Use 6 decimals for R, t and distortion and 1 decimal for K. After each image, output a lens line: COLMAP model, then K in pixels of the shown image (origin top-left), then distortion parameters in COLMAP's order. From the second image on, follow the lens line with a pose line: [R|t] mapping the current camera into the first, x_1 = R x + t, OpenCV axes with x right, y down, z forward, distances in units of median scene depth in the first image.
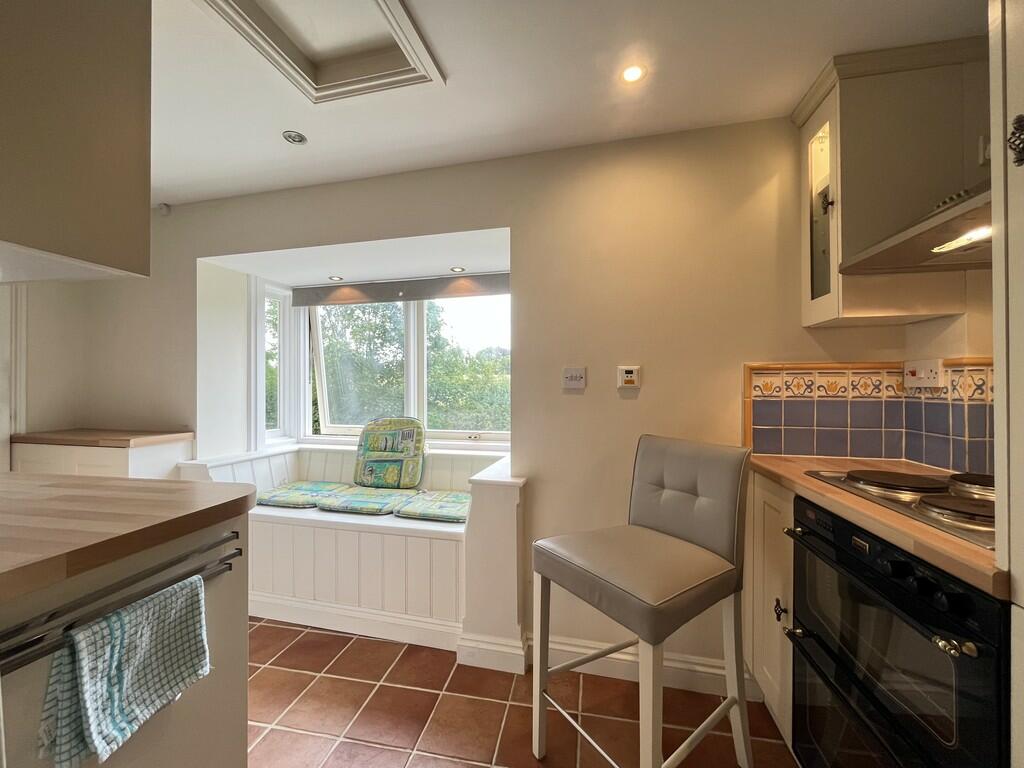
lens RADIAL K [[413.7, 0, 506.2], [0, 413.7, 385.5], [0, 0, 1]] dist [-0.002171, 0.000464]
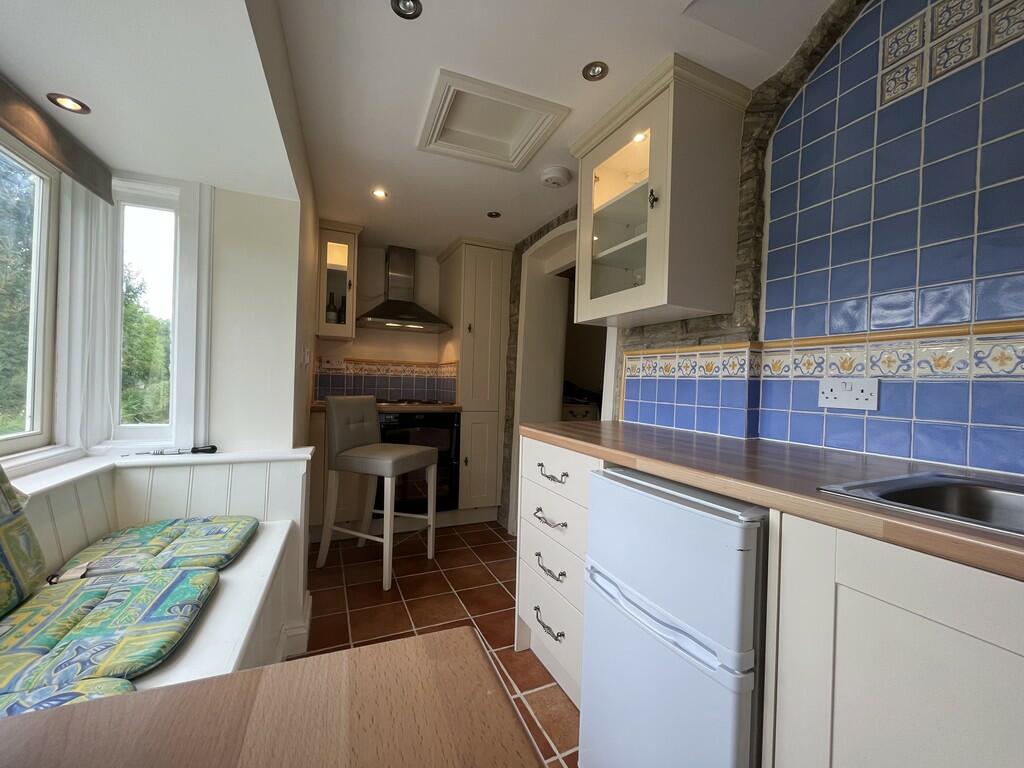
lens RADIAL K [[413.7, 0, 512.5], [0, 413.7, 385.5], [0, 0, 1]] dist [-0.002171, 0.000464]
pose [[-0.594914, -0.023181, 0.803455, -0.945597], [-0.030059, 0.999526, 0.006581, 0.035848], [-0.803227, -0.020236, -0.595329, 0.987978]]
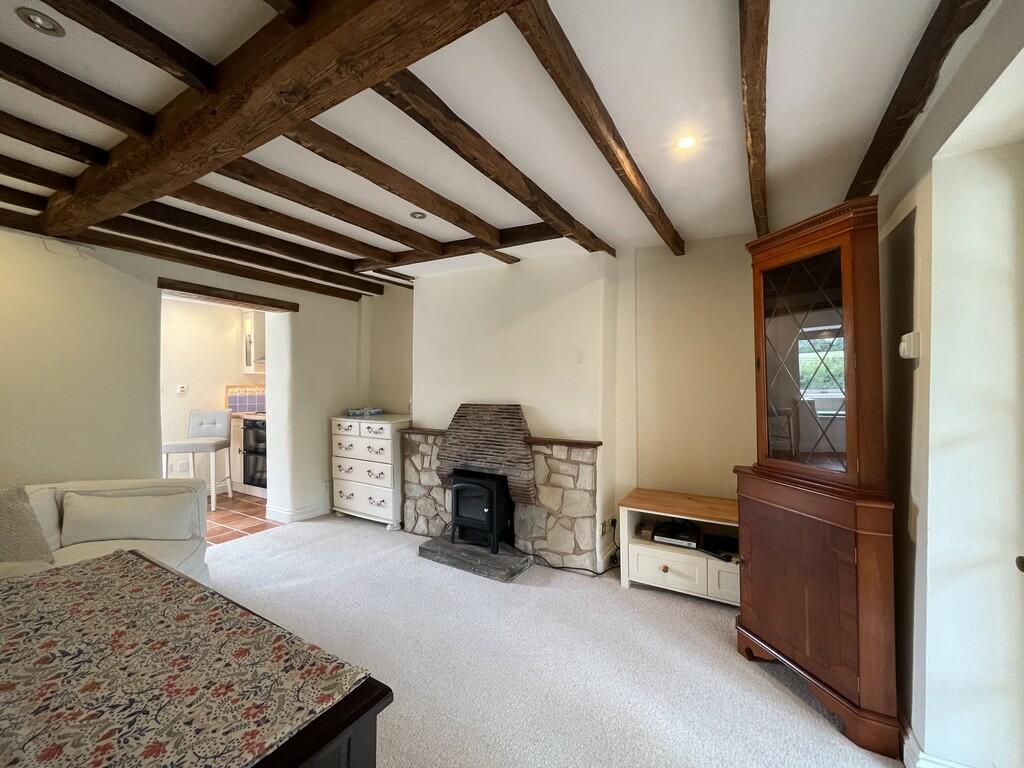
lens RADIAL K [[413.7, 0, 516.3], [0, 413.7, 382.9], [0, 0, 1]] dist [-0.002171, 0.000464]
pose [[0.329335, -0.001267, 0.944212, -1.215939], [0.008628, 0.999961, -0.001667, -0.031711], [-0.944174, 0.008696, 0.329333, -1.548976]]
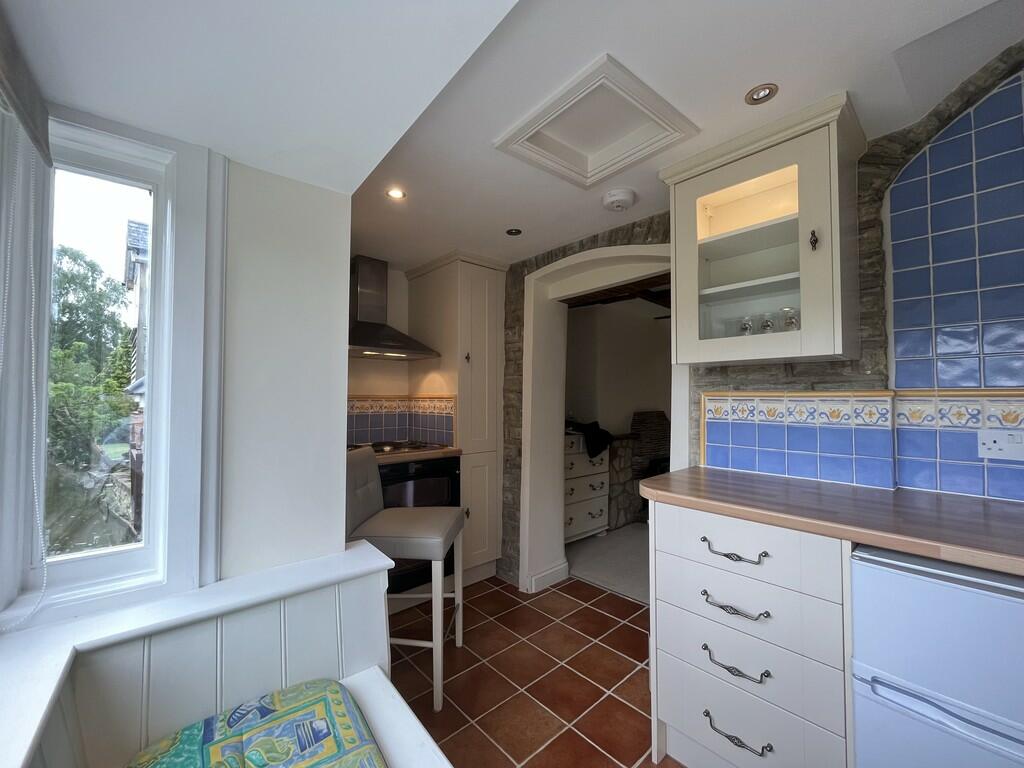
lens RADIAL K [[413.7, 0, 512.5], [0, 413.7, 385.2], [0, 0, 1]] dist [-0.002171, 0.000464]
pose [[-0.807076, 0.016327, 0.590221, -0.531640], [-0.001079, 0.999575, -0.029126, -0.031680], [-0.590446, -0.024143, -0.806716, 1.180399]]
